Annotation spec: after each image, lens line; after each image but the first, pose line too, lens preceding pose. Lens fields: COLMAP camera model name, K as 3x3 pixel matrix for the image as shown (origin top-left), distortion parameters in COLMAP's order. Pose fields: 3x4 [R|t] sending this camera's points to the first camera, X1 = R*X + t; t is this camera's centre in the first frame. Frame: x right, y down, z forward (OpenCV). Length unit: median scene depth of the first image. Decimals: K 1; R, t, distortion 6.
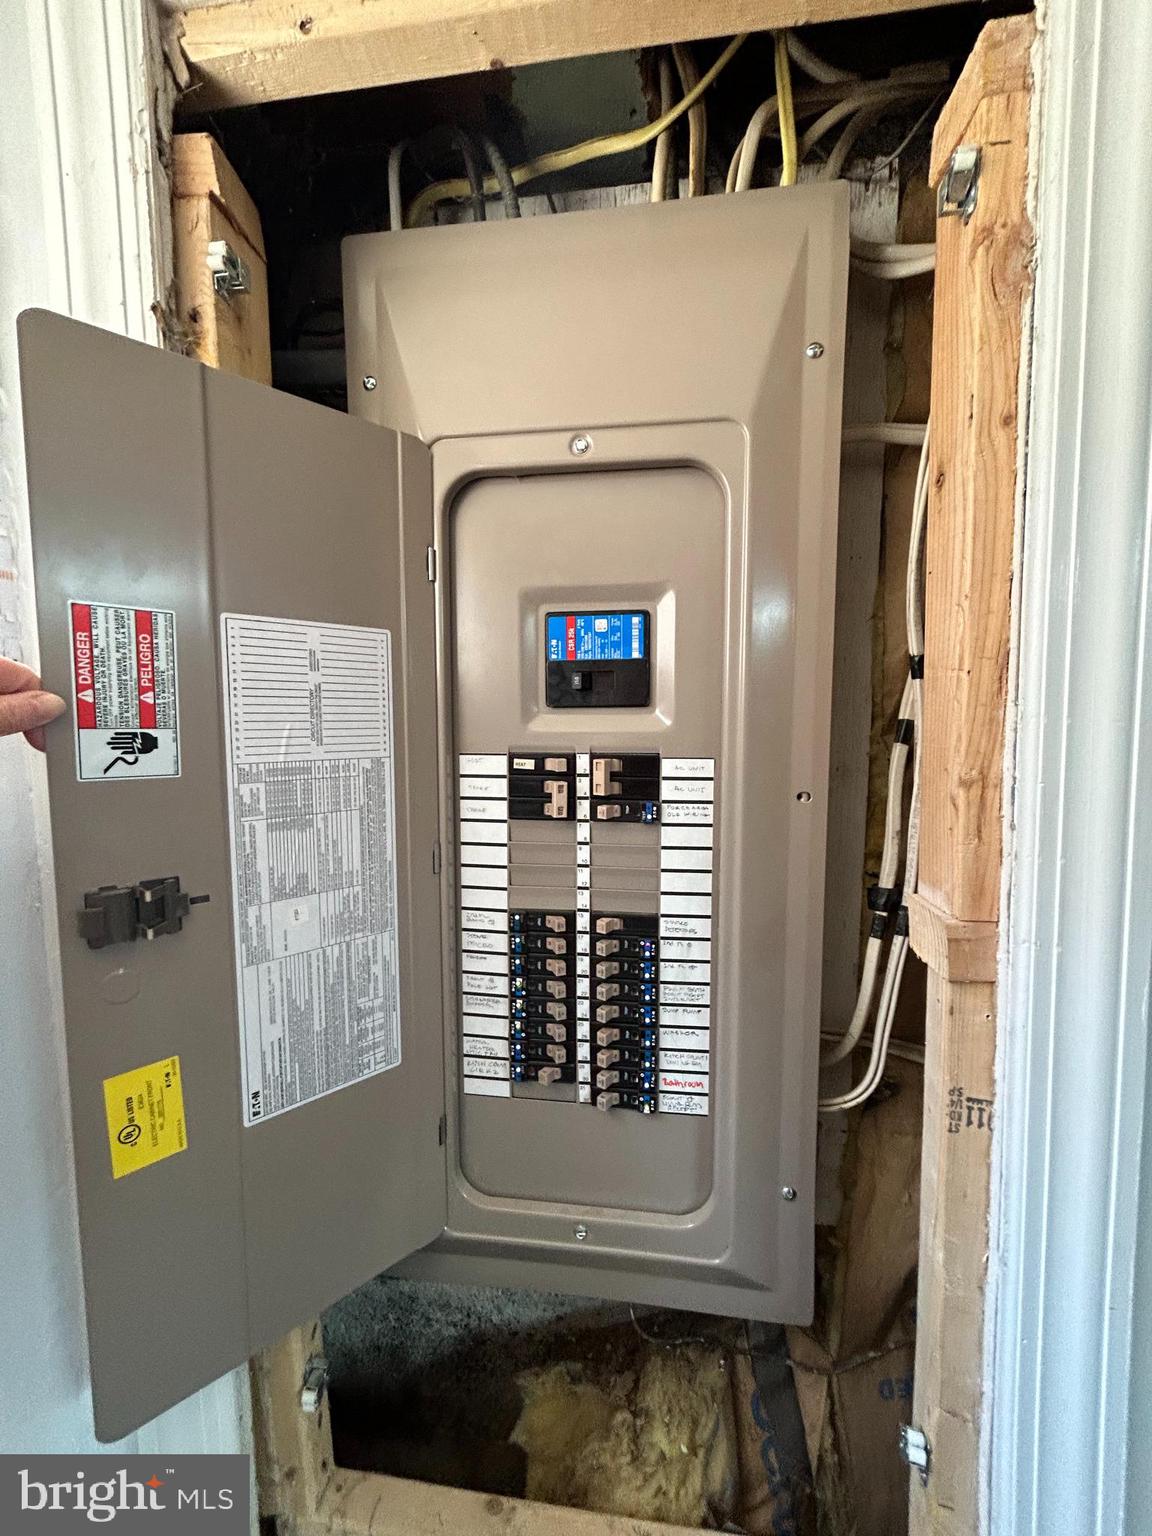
lens RADIAL K [[624.7, 0, 573.5], [0, 624.7, 772.8], [0, 0, 1]] dist [0.001006, -0.000349]
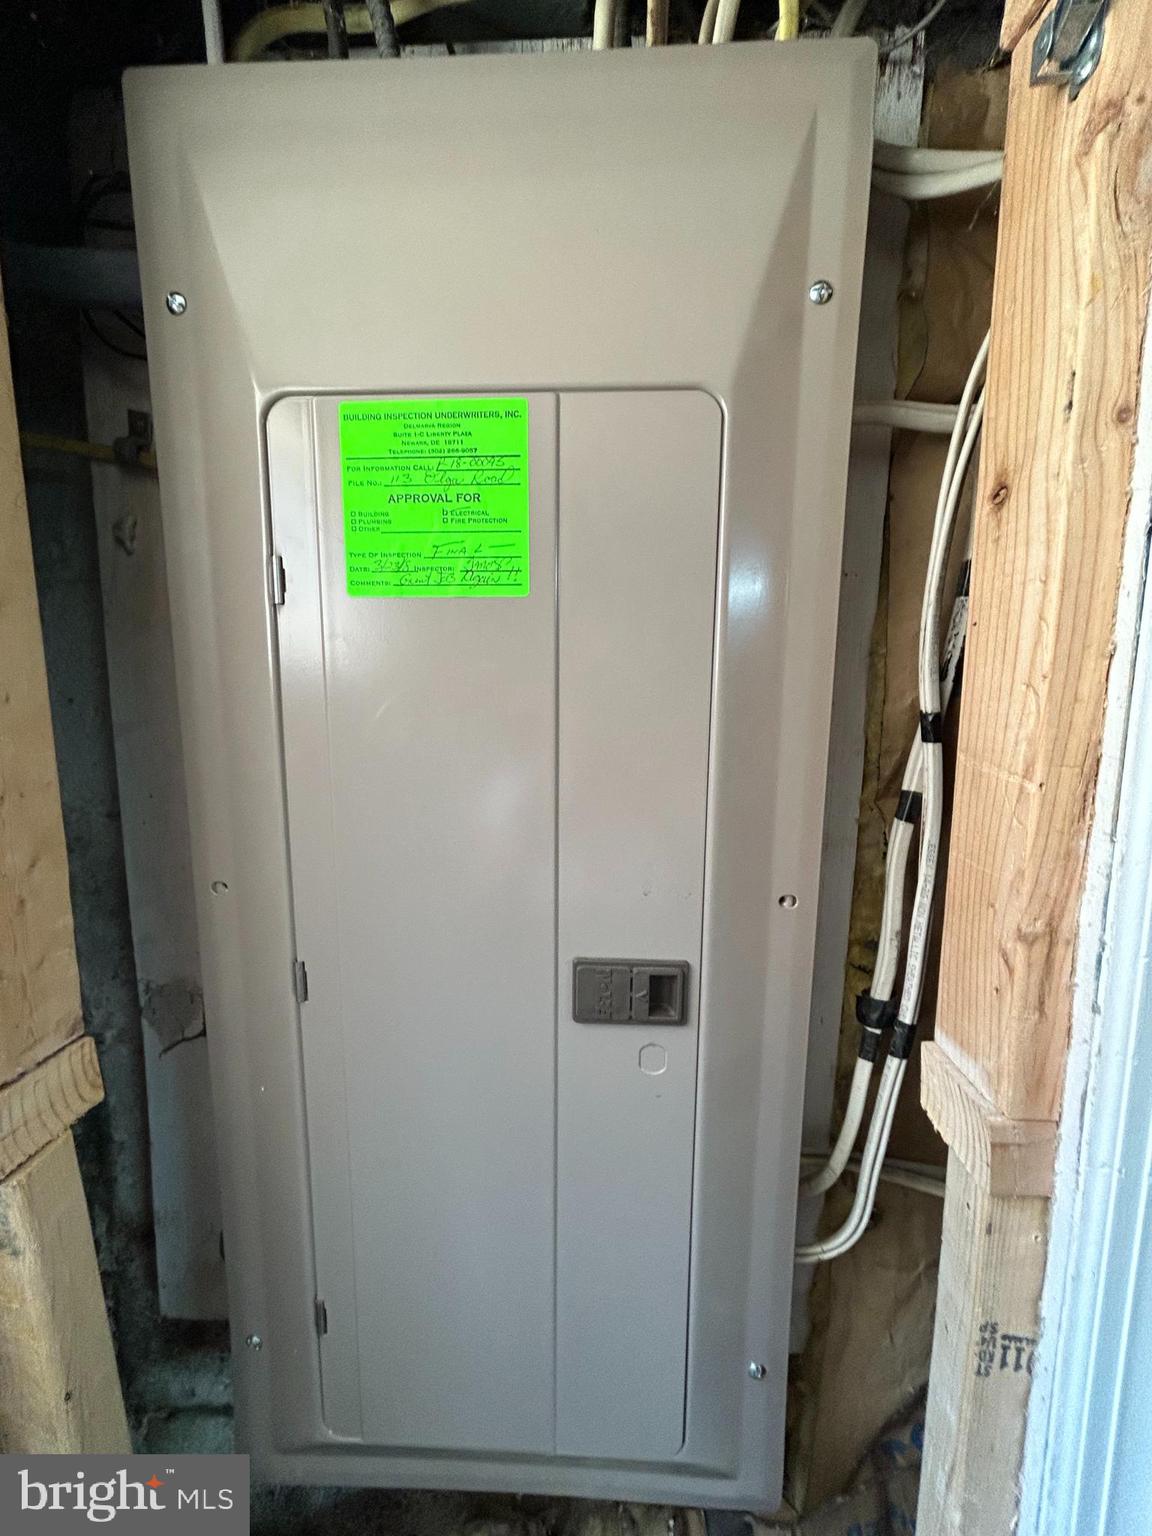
lens RADIAL K [[620.9, 0, 578.5], [0, 620.9, 770.5], [0, 0, 1]] dist [0.000942, -0.000191]
pose [[0.995293, -0.004283, 0.096813, 0.049632], [-0.001562, 0.998184, 0.060218, -0.206940], [-0.096895, -0.060086, 0.993479, 0.345350]]
